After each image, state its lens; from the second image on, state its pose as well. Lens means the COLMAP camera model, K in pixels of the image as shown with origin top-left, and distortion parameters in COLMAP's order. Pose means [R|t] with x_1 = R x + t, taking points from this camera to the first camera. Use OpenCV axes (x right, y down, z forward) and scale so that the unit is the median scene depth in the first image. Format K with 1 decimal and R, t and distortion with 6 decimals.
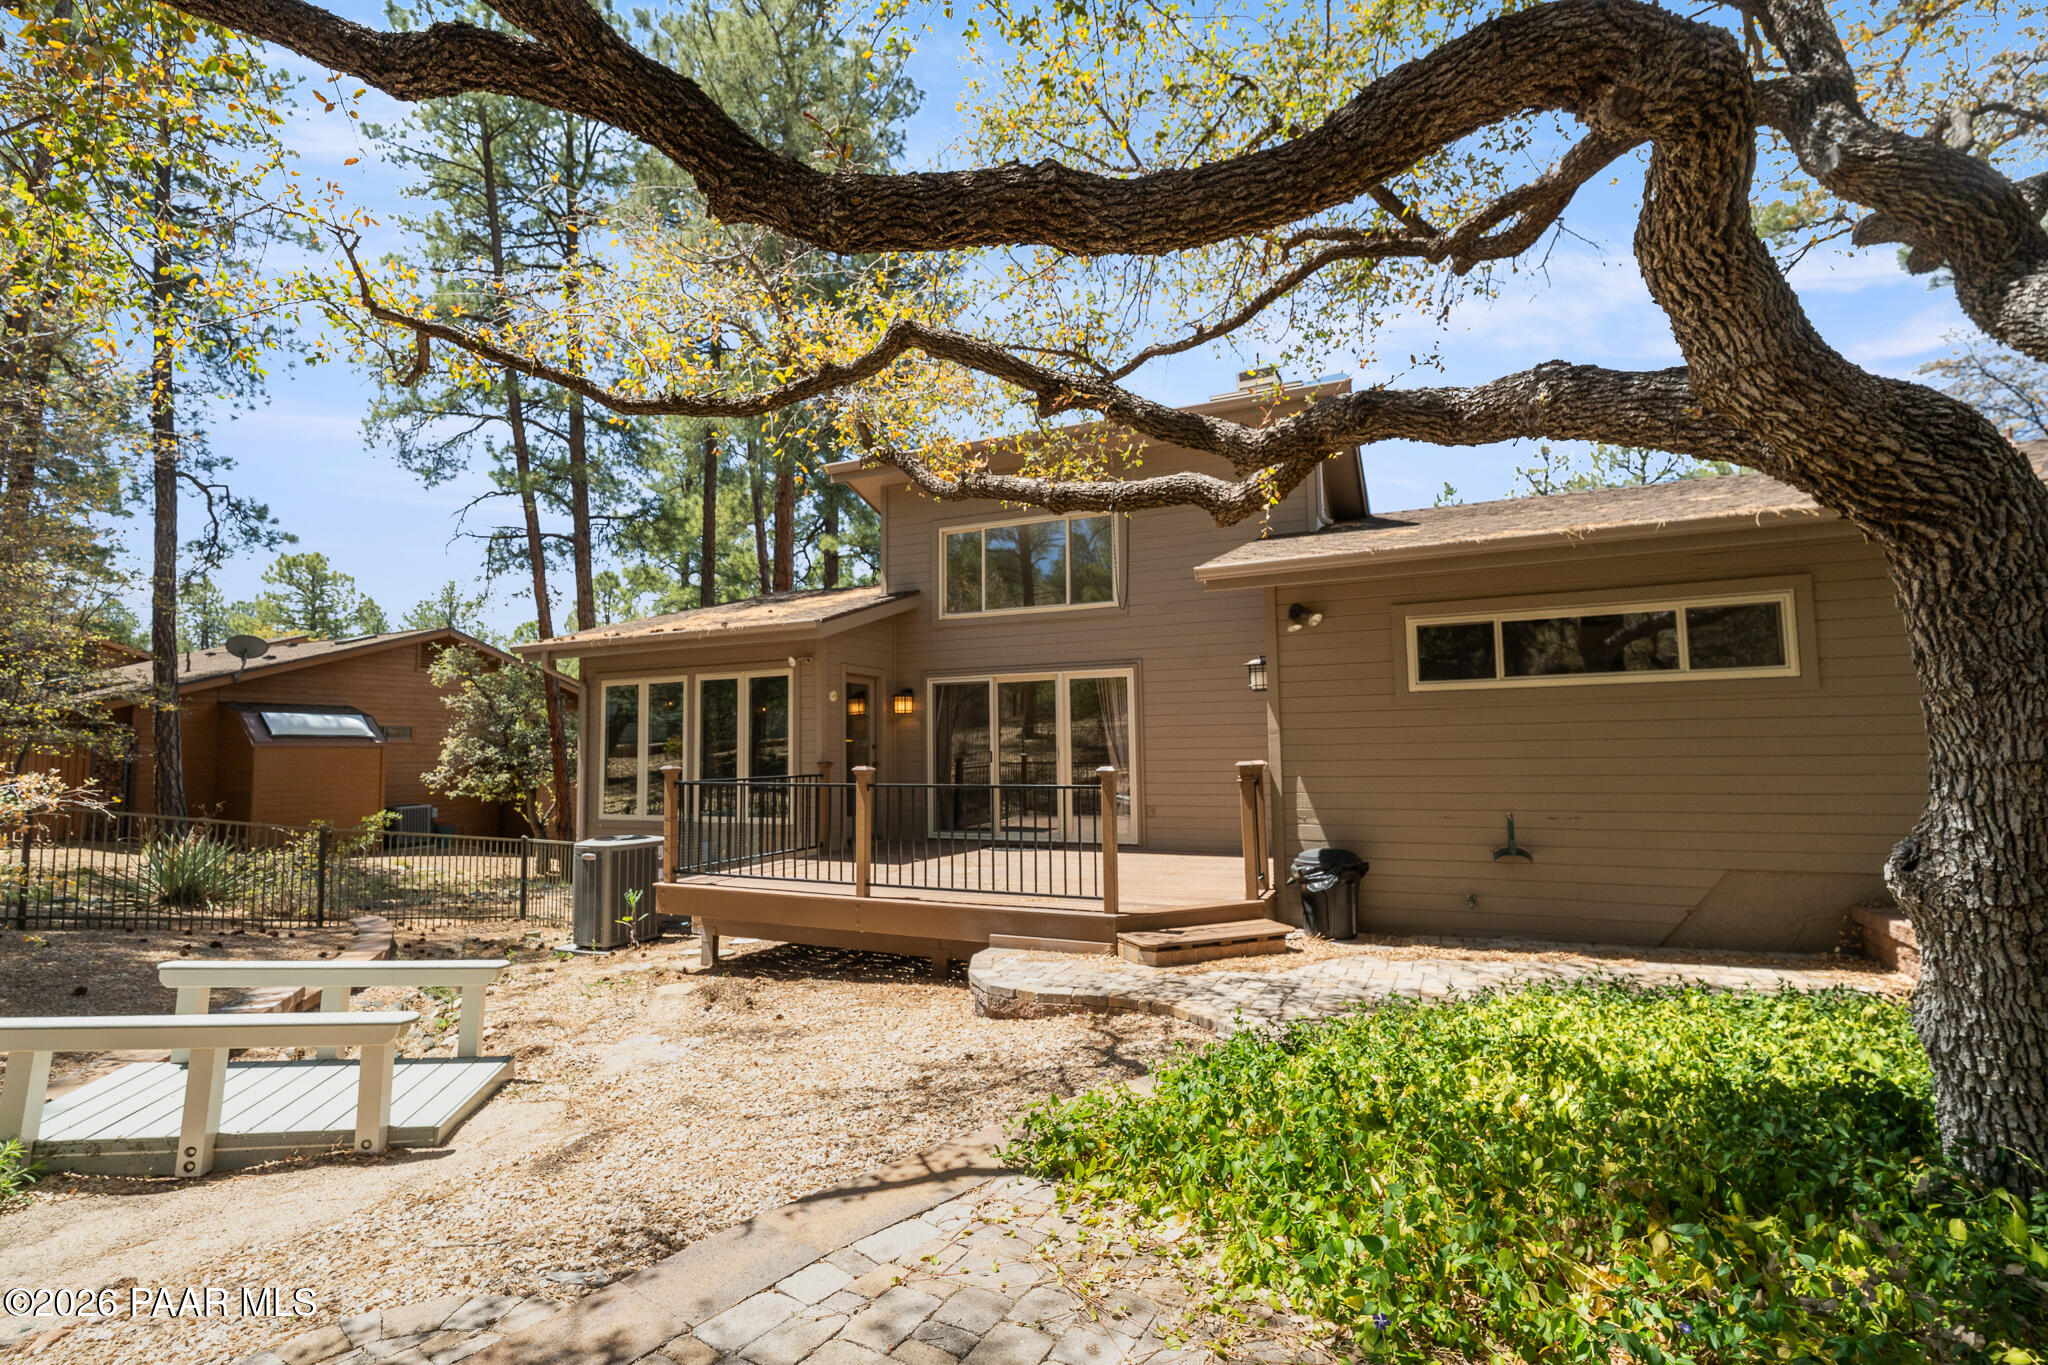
lens RADIAL K [[902.0, 0, 1024.0], [0, 902.0, 682.5], [0, 0, 1]] dist [-0.000249, 0.000025]
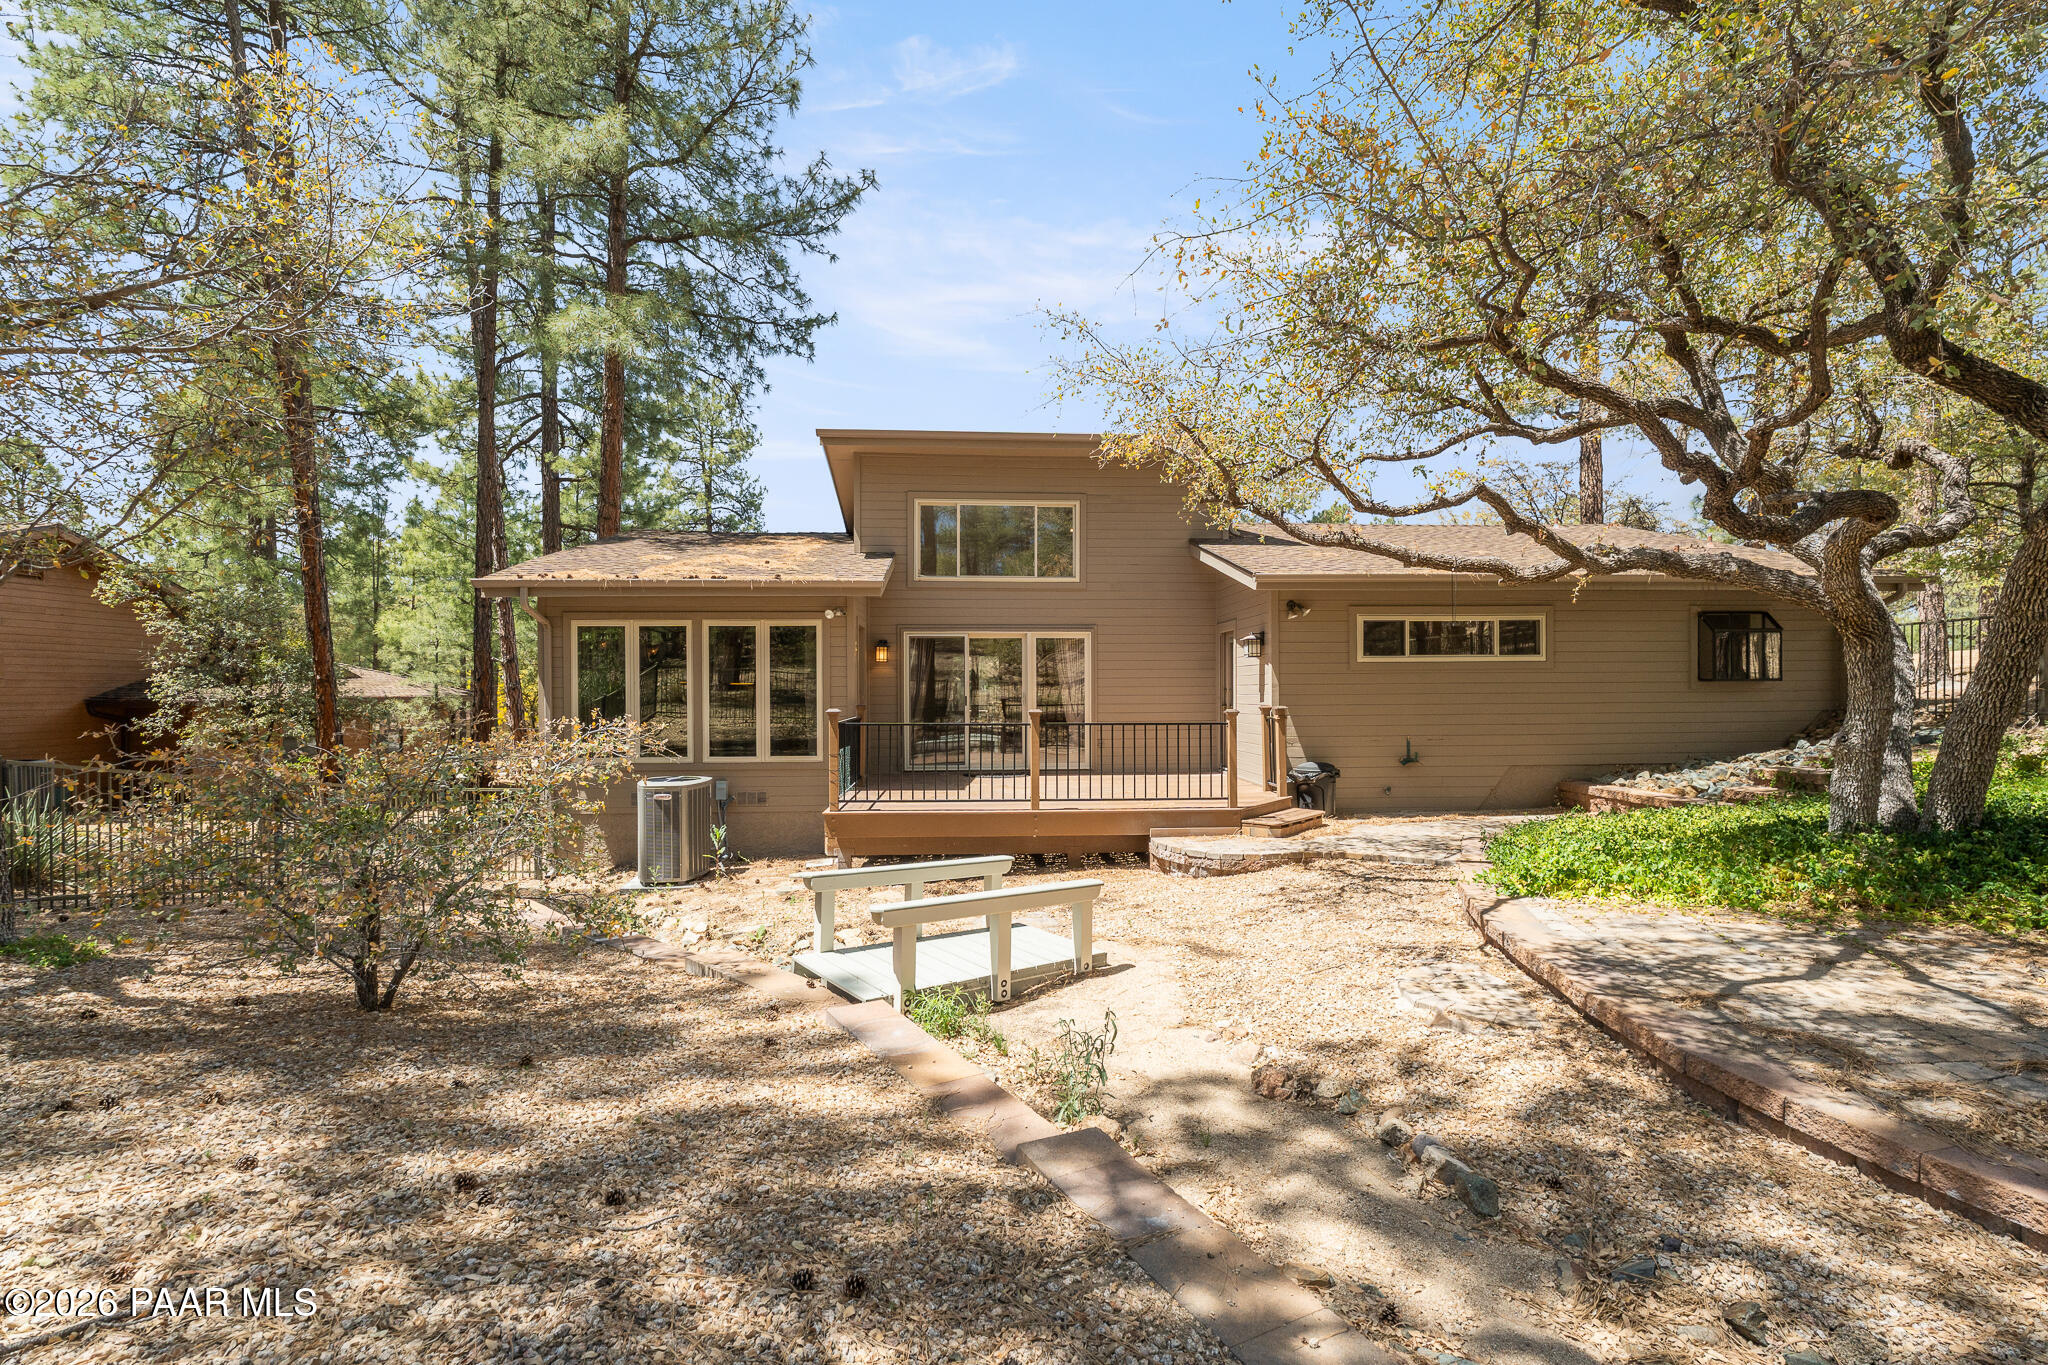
lens RADIAL K [[897.0, 0, 1020.8], [0, 897.0, 699.0], [0, 0, 1]] dist [-0.000361, -0.000109]
pose [[0.879158, 0.002360, 0.476524, -0.808428], [-0.042726, 0.996351, 0.073893, -0.015091], [-0.474611, -0.085323, 0.876051, -0.105924]]
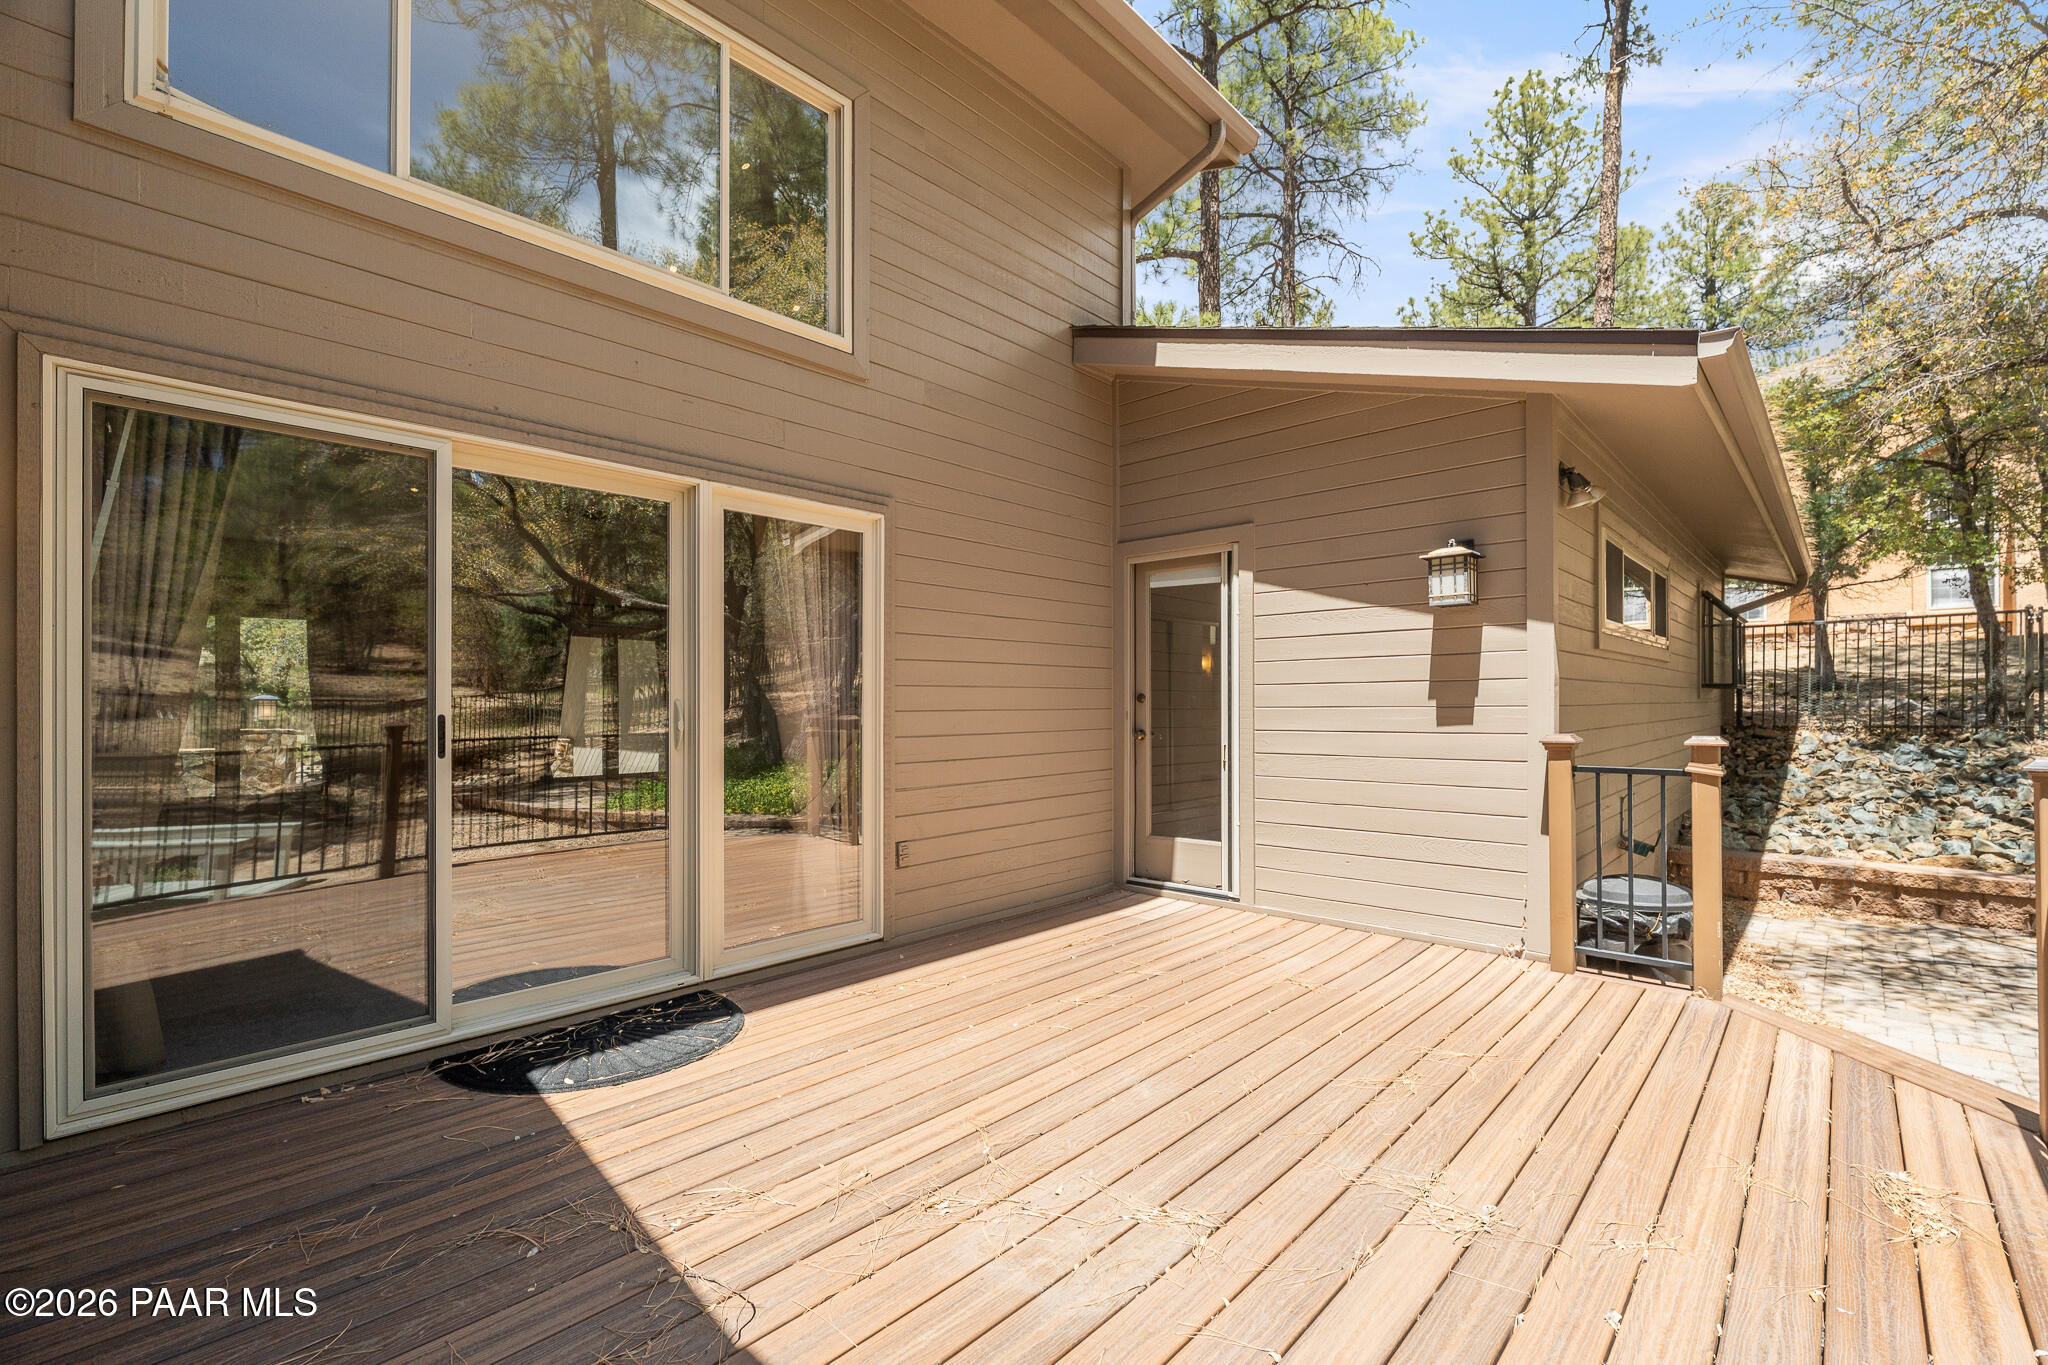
lens RADIAL K [[902.0, 0, 1024.0], [0, 902.0, 682.5], [0, 0, 1]] dist [-0.000249, 0.000025]
pose [[0.300428, 0.013885, 0.953703, -0.369500], [-0.081972, 0.996570, 0.011314, 0.074223], [-0.950276, -0.081576, 0.300536, 1.136104]]
